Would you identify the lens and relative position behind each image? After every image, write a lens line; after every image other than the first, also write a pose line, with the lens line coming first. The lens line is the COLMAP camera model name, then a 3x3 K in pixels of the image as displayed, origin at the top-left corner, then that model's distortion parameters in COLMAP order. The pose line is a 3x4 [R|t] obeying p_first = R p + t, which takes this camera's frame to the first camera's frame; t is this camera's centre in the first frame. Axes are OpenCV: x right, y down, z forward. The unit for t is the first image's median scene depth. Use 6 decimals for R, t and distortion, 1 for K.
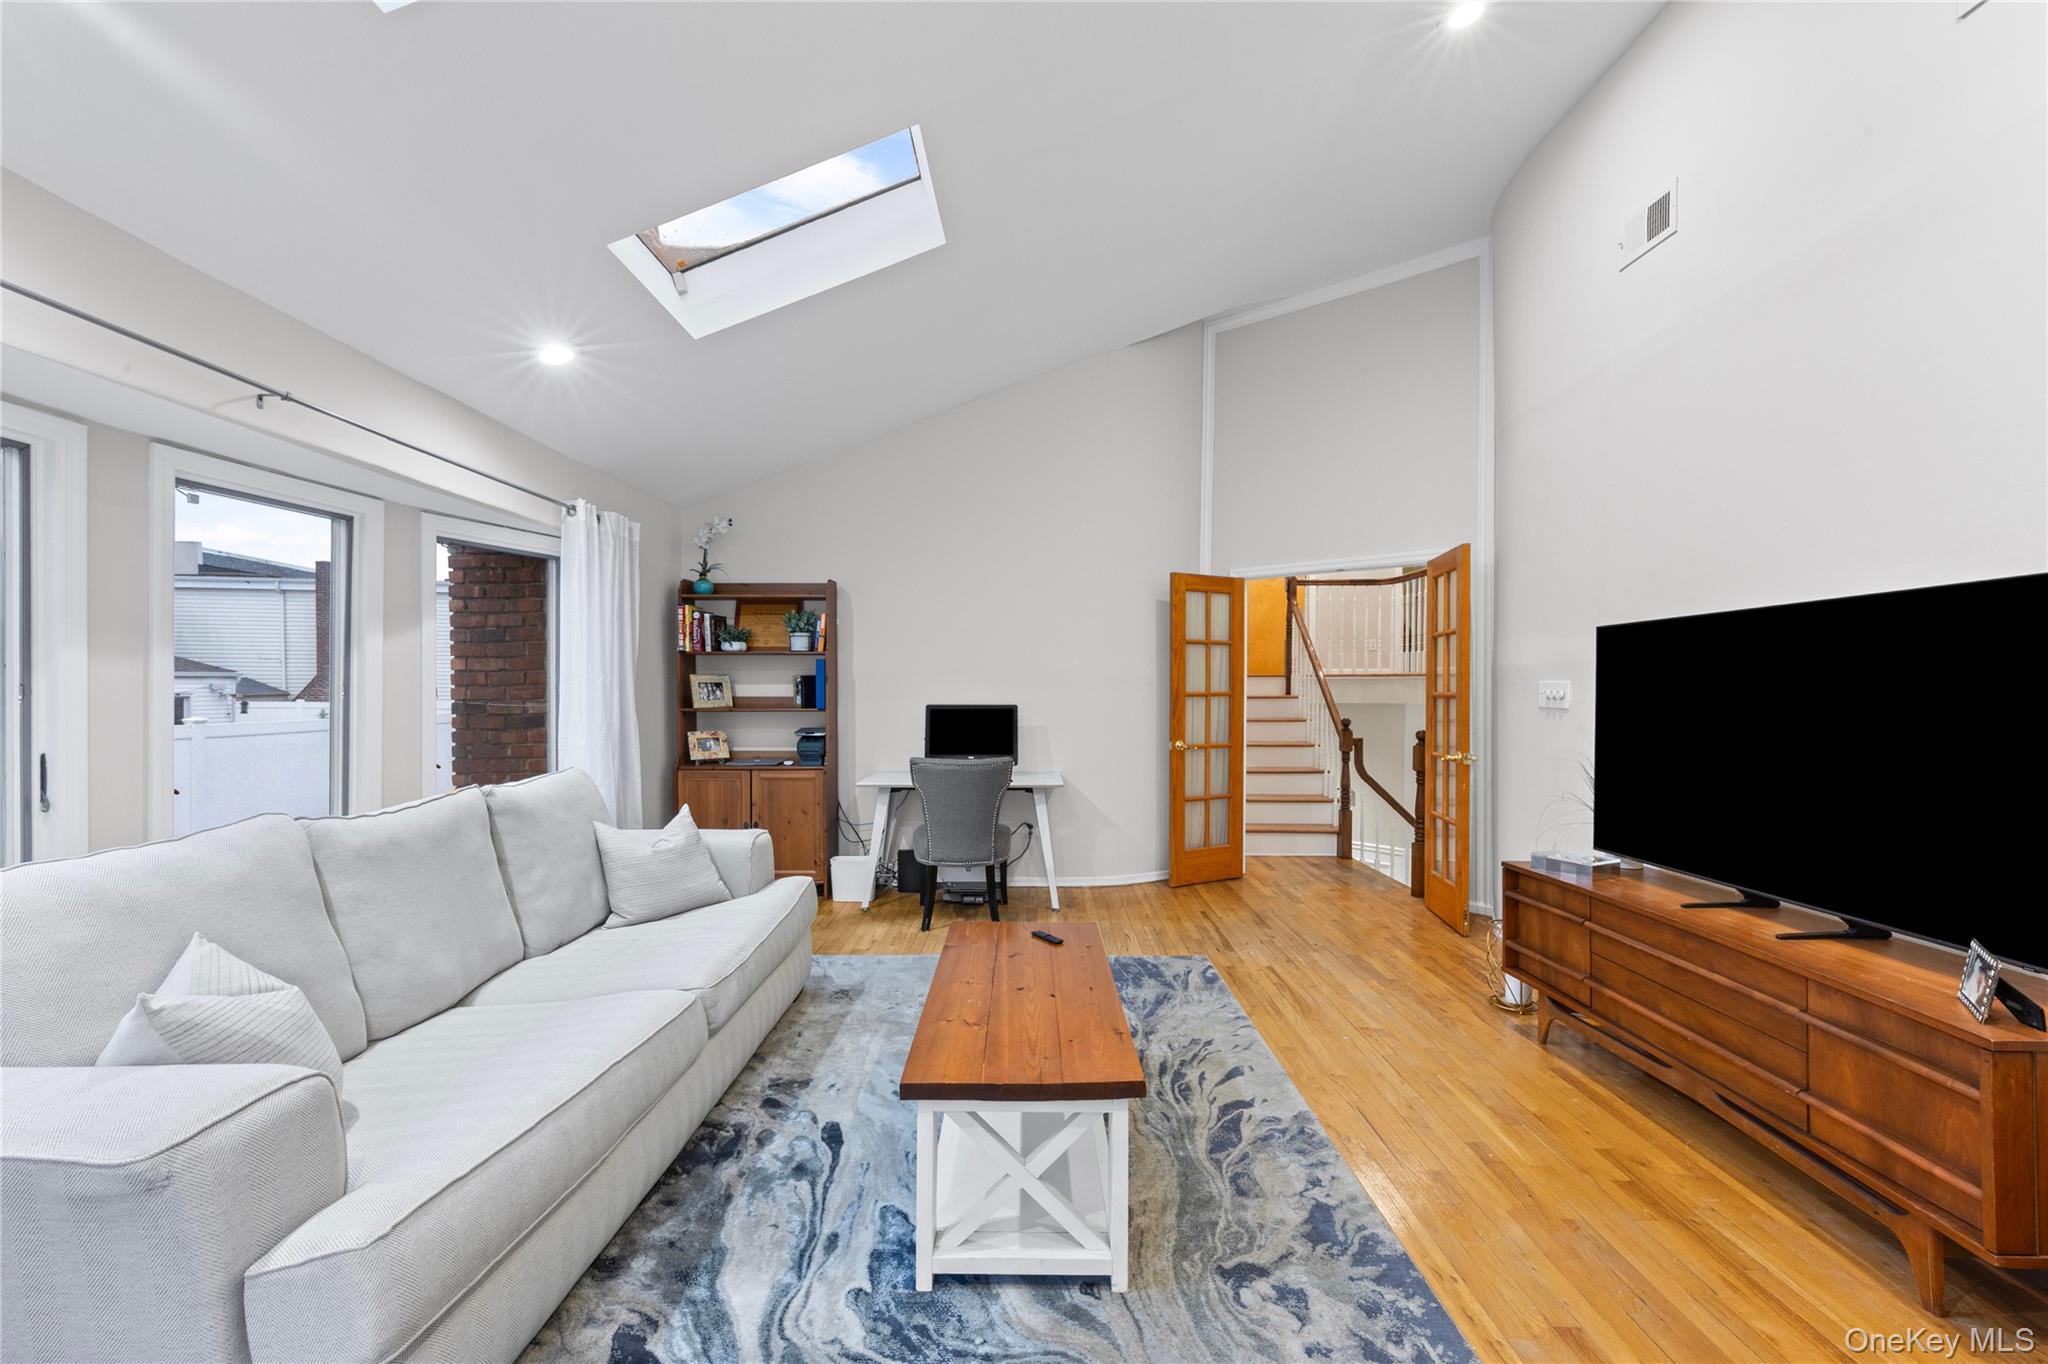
lens RADIAL K [[817.3, 0, 1024.0], [0, 817.3, 682.0], [0, 0, 1]] dist [0.001450, 0.000153]
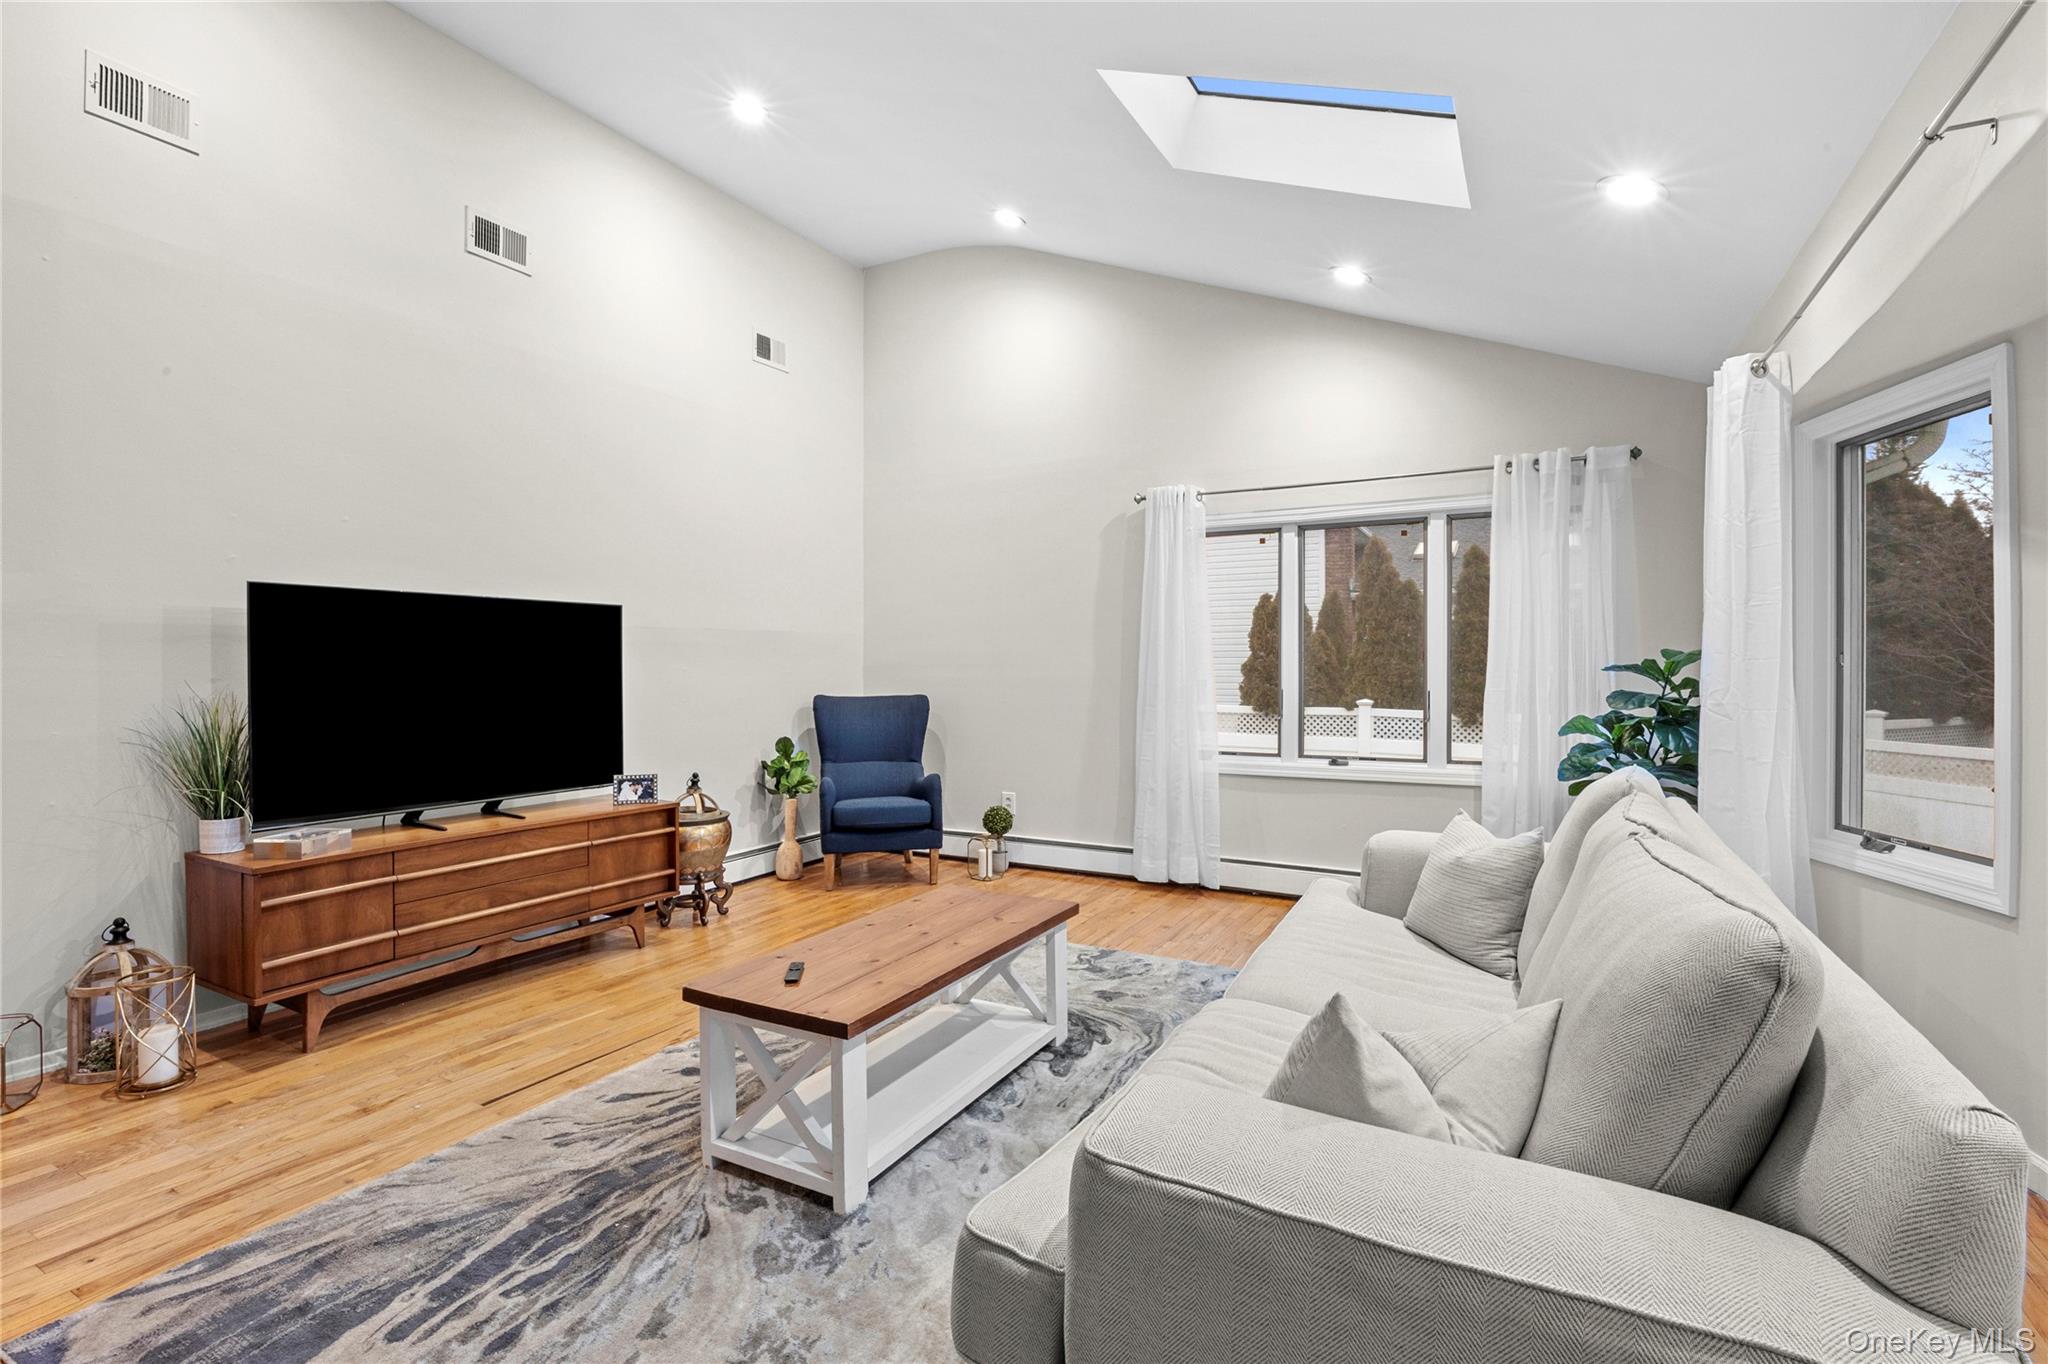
lens RADIAL K [[942.8, 0, 1019.9], [0, 942.8, 672.9], [0, 0, 1]] dist [-0.015506, 0.000045]
pose [[-0.879181, -0.006077, 0.476450, -0.579875], [-0.005402, 0.999982, 0.002787, 0.027544], [-0.476458, -0.000124, -0.879197, 1.682939]]
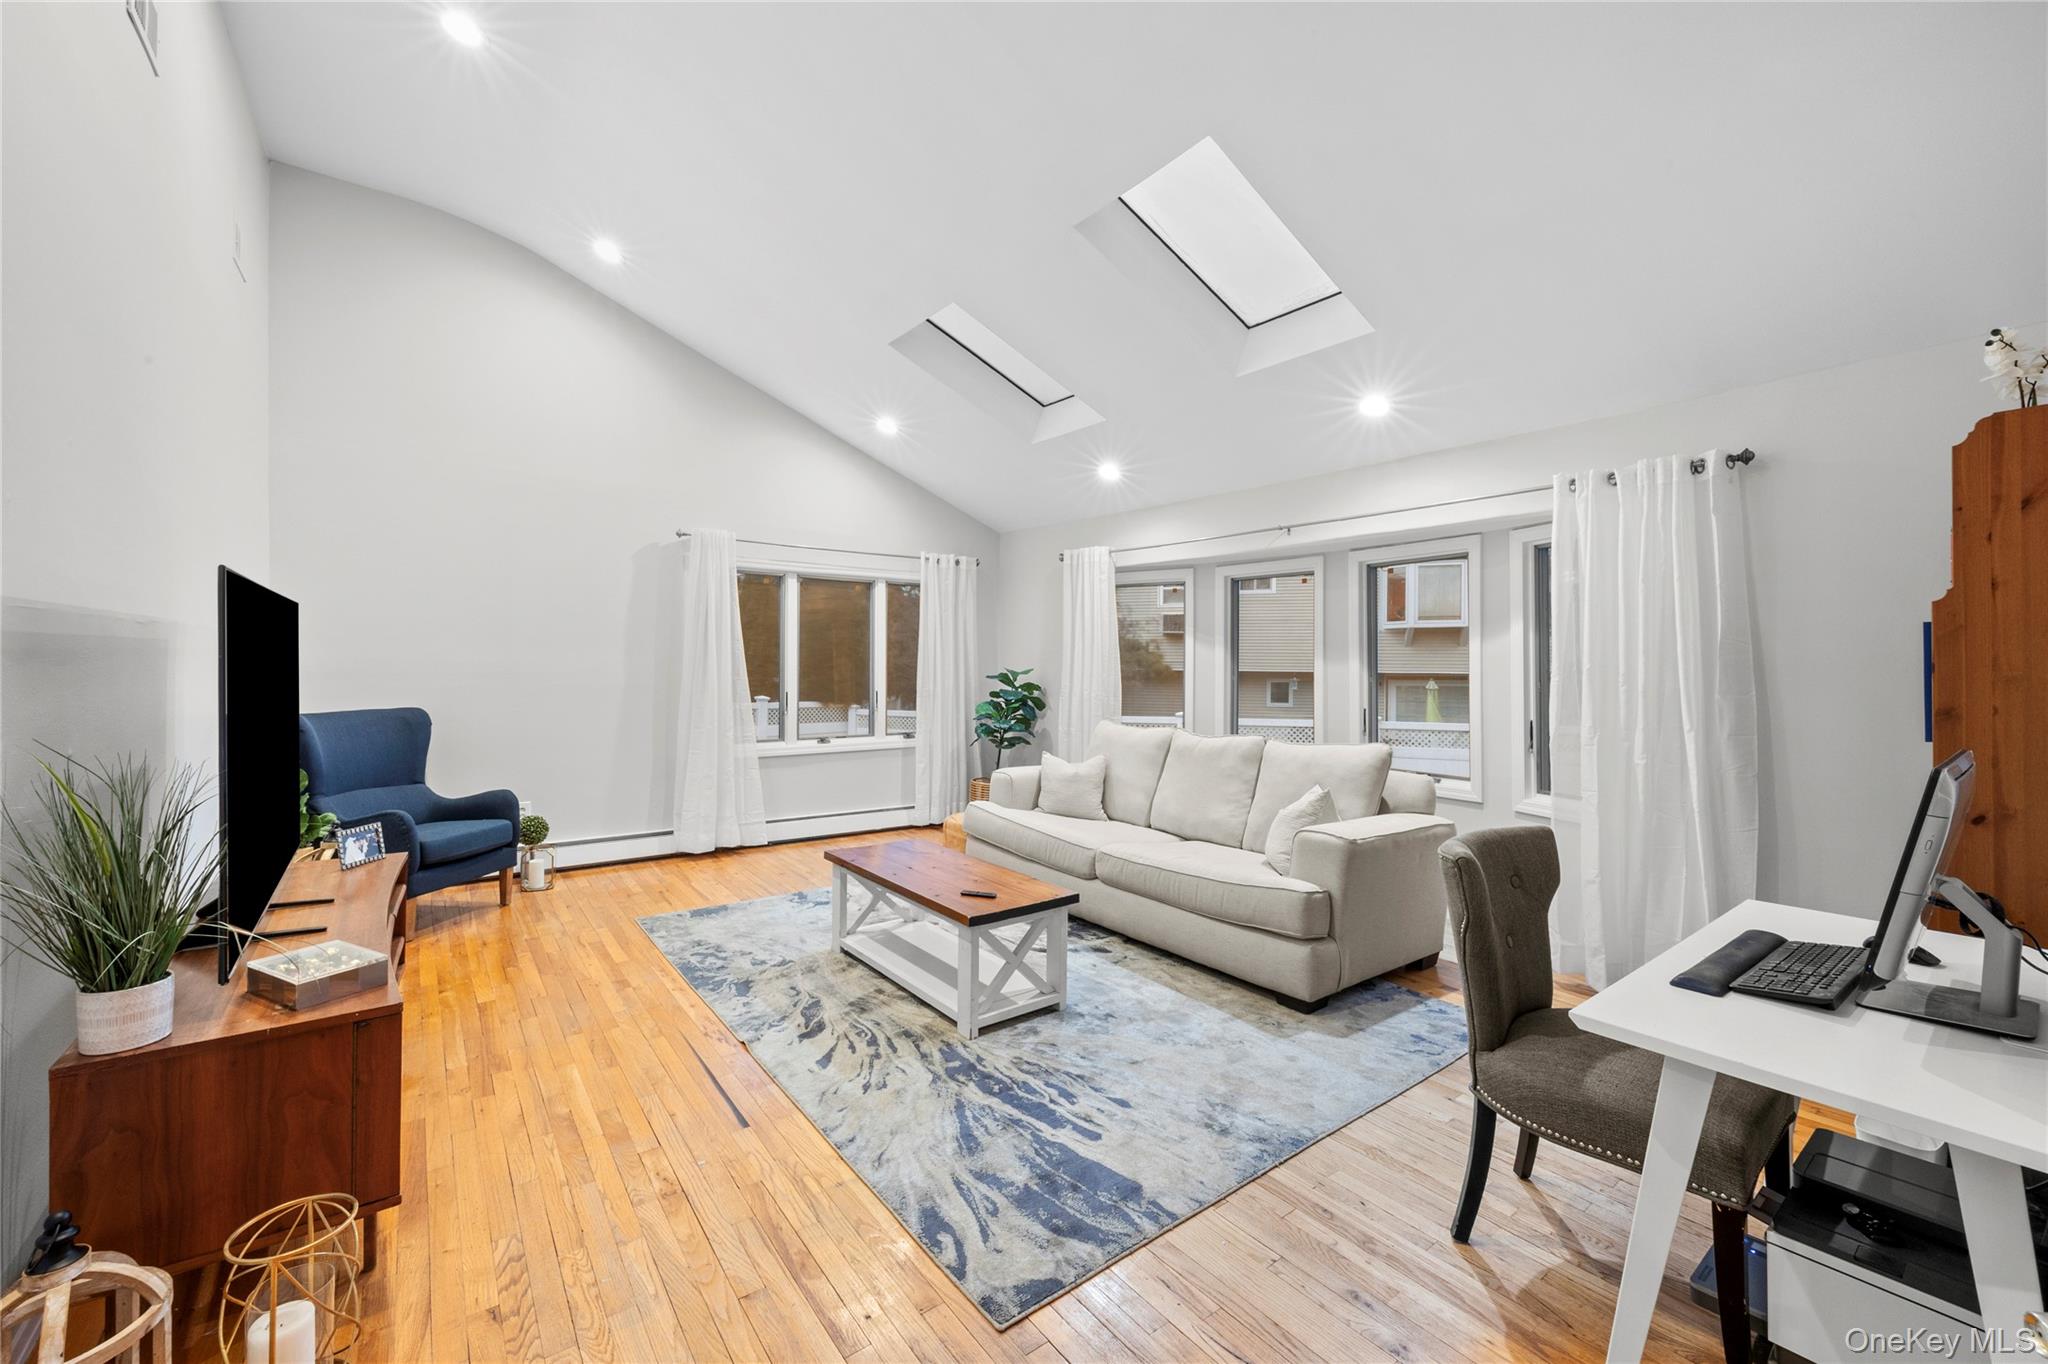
lens RADIAL K [[827.2, 0, 1027.2], [0, 827.2, 671.4], [0, 0, 1]] dist [0.002360, 0.000284]
pose [[-0.787393, -0.008484, -0.616394, 0.699124], [-0.012873, 0.999914, 0.002682, -0.006892], [0.616318, 0.010047, -0.787434, 1.966450]]
